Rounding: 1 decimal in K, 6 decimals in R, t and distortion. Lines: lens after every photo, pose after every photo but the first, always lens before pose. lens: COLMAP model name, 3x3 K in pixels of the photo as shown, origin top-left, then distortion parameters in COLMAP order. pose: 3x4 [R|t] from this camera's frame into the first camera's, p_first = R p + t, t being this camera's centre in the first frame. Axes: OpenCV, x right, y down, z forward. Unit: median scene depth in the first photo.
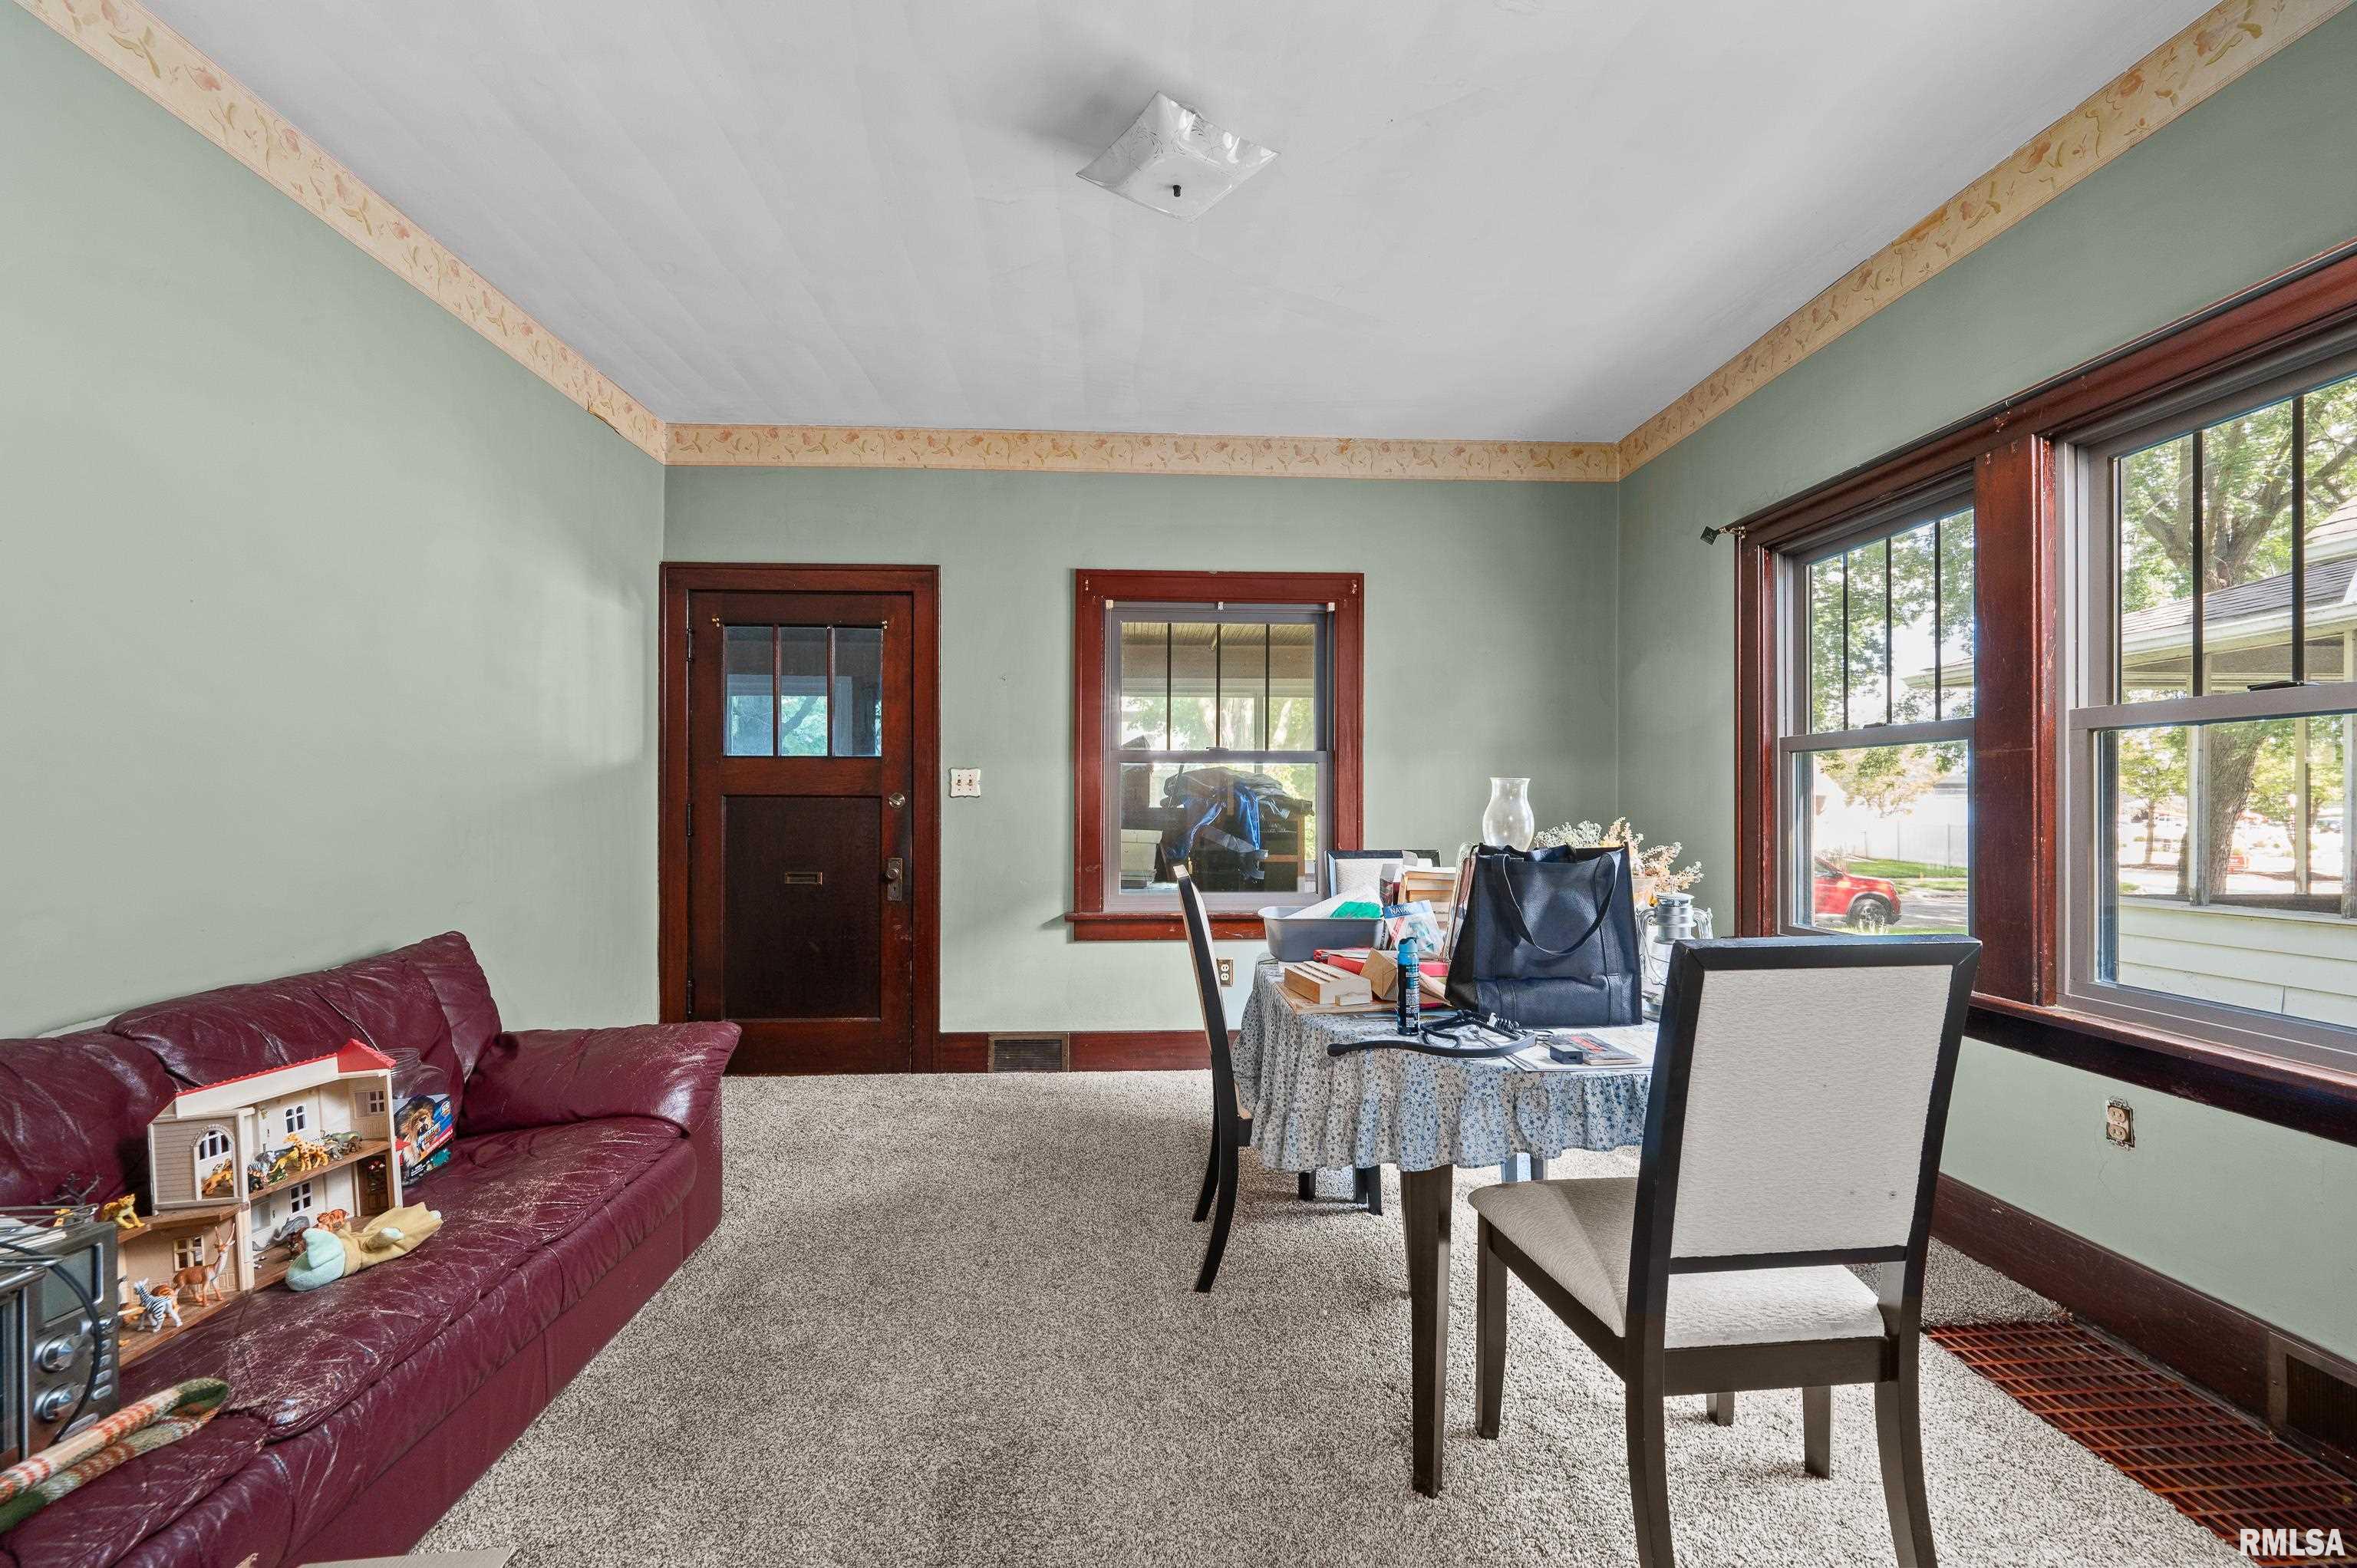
lens RADIAL K [[927.4, 0, 1188.3], [0, 927.4, 789.1], [0, 0, 1]] dist [0.000098, 0.000262]
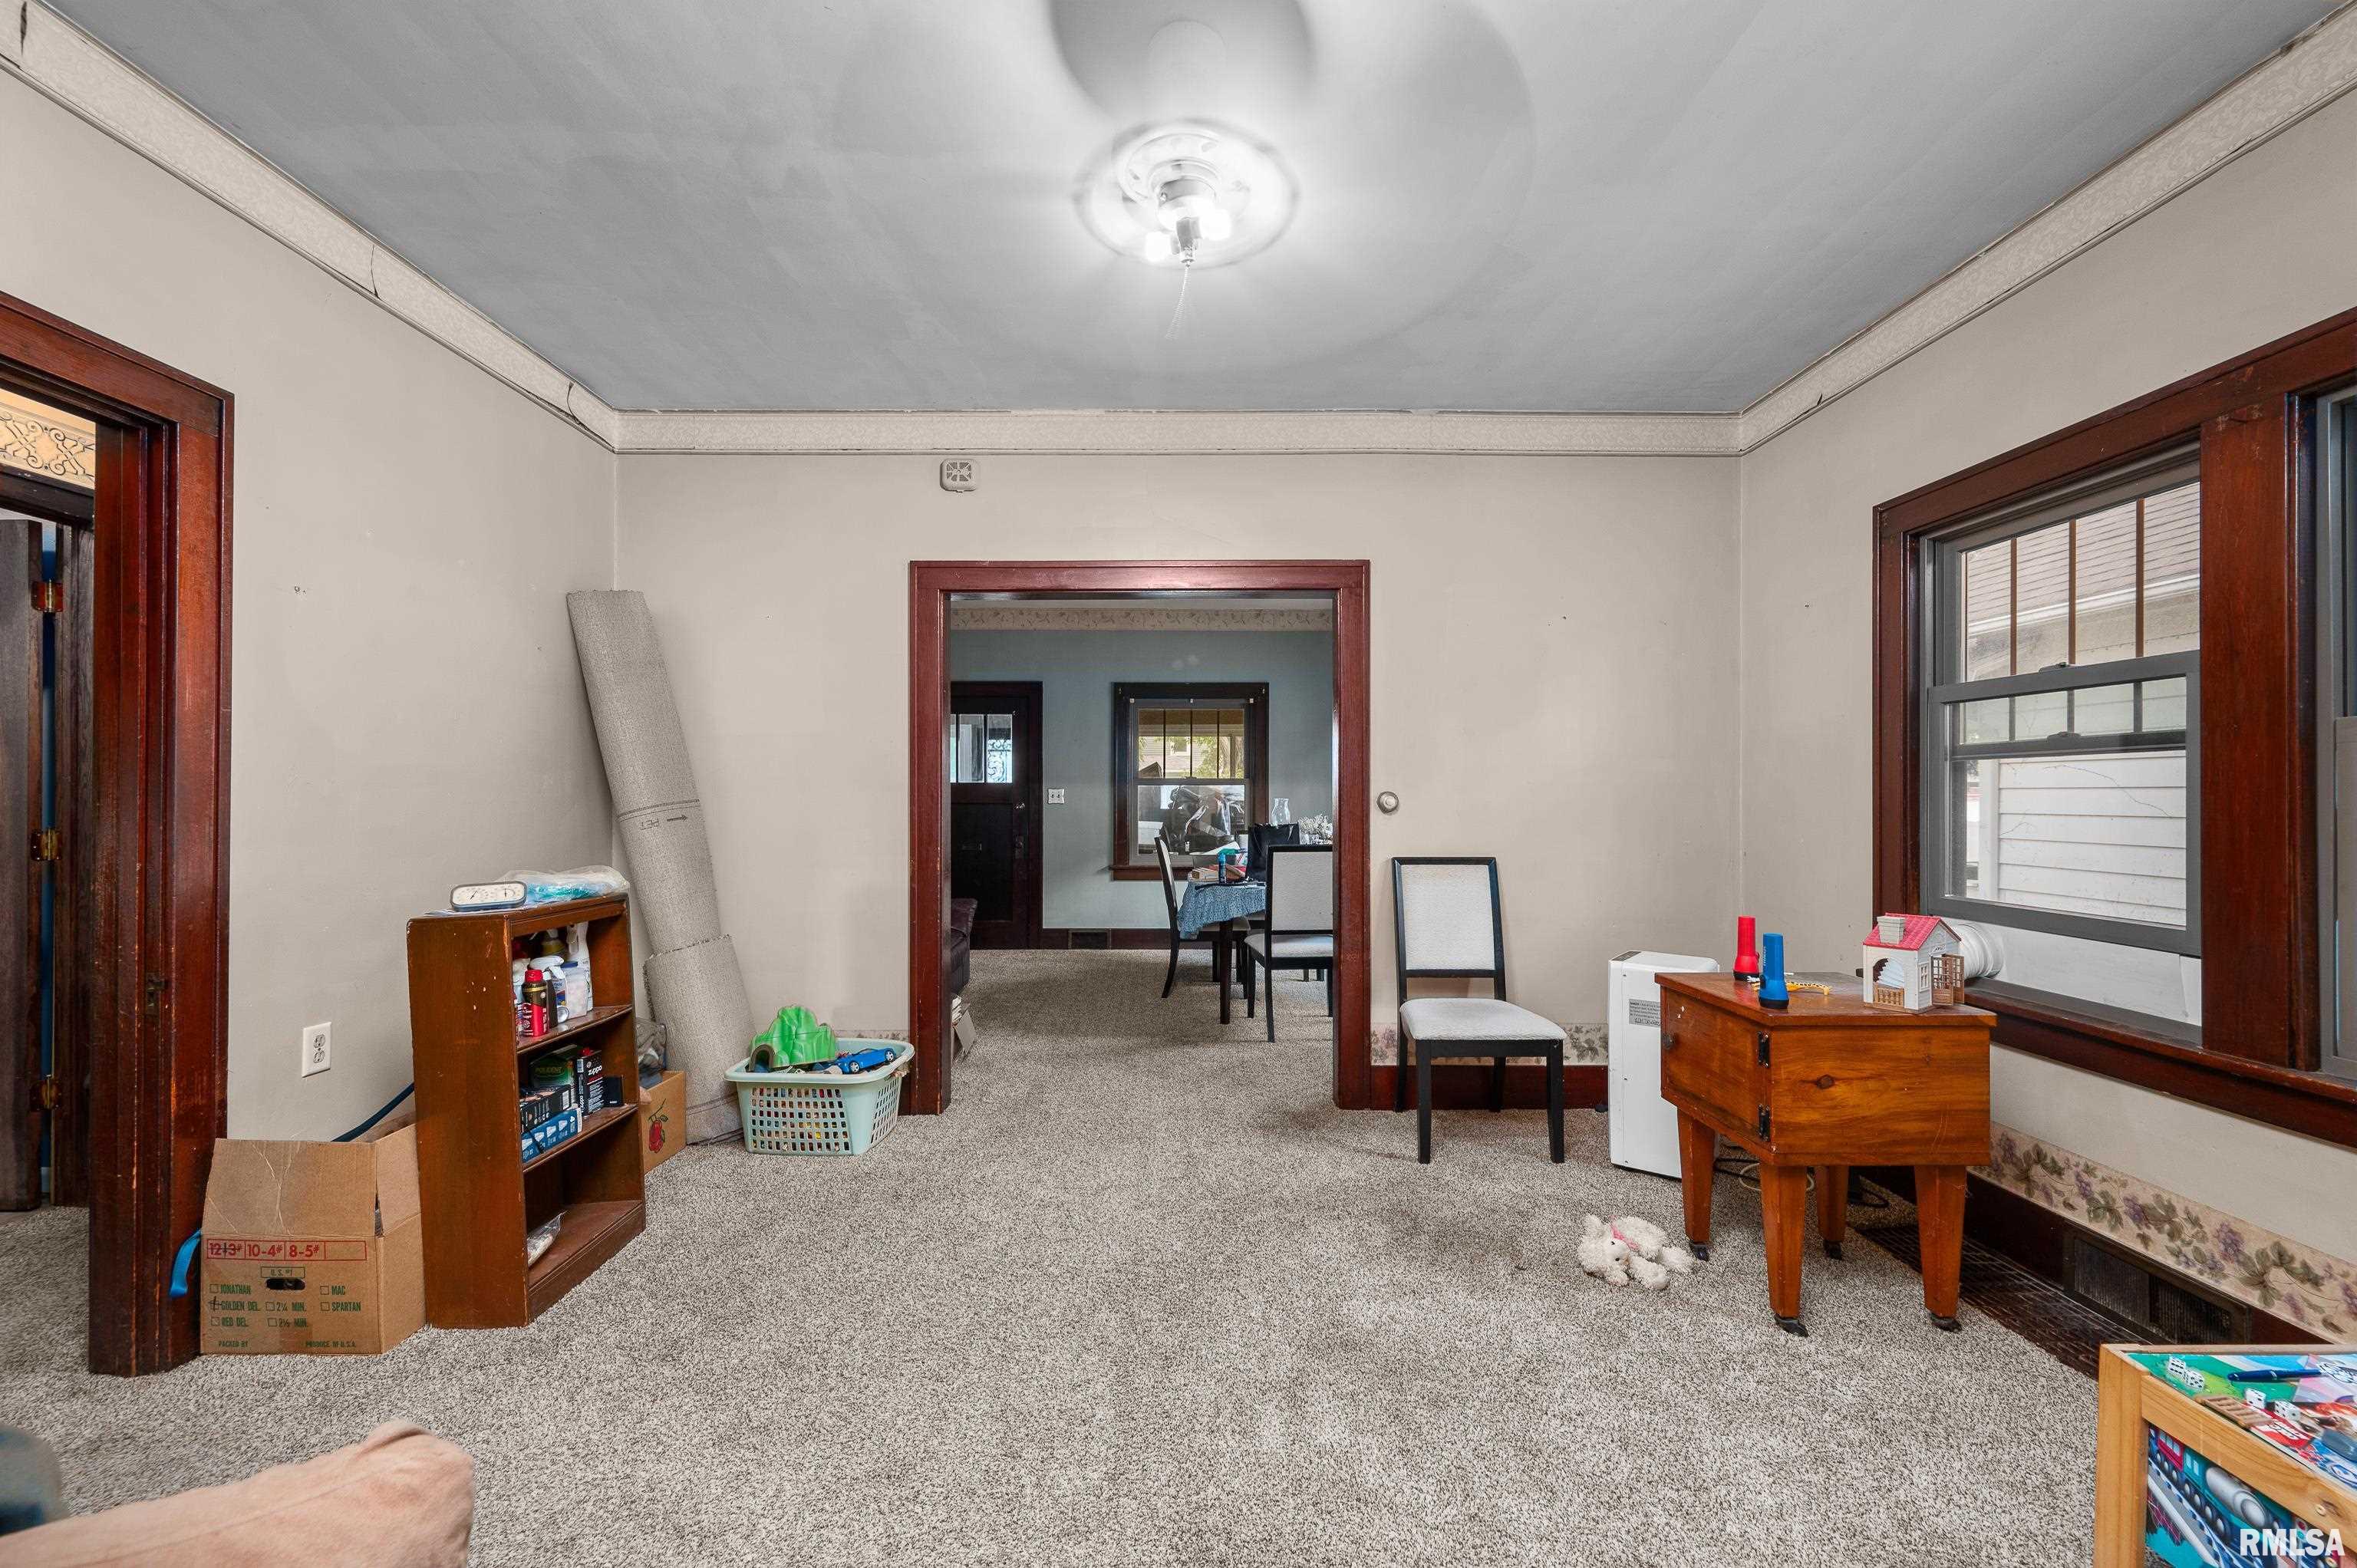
lens RADIAL K [[927.4, 0, 1185.7], [0, 927.4, 794.2], [0, 0, 1]] dist [0.000098, 0.000262]
pose [[0.999238, -0.000679, -0.039034, 0.095340], [0.000972, 0.999971, 0.007494, -0.024339], [0.039028, -0.007526, 0.999210, -0.859674]]
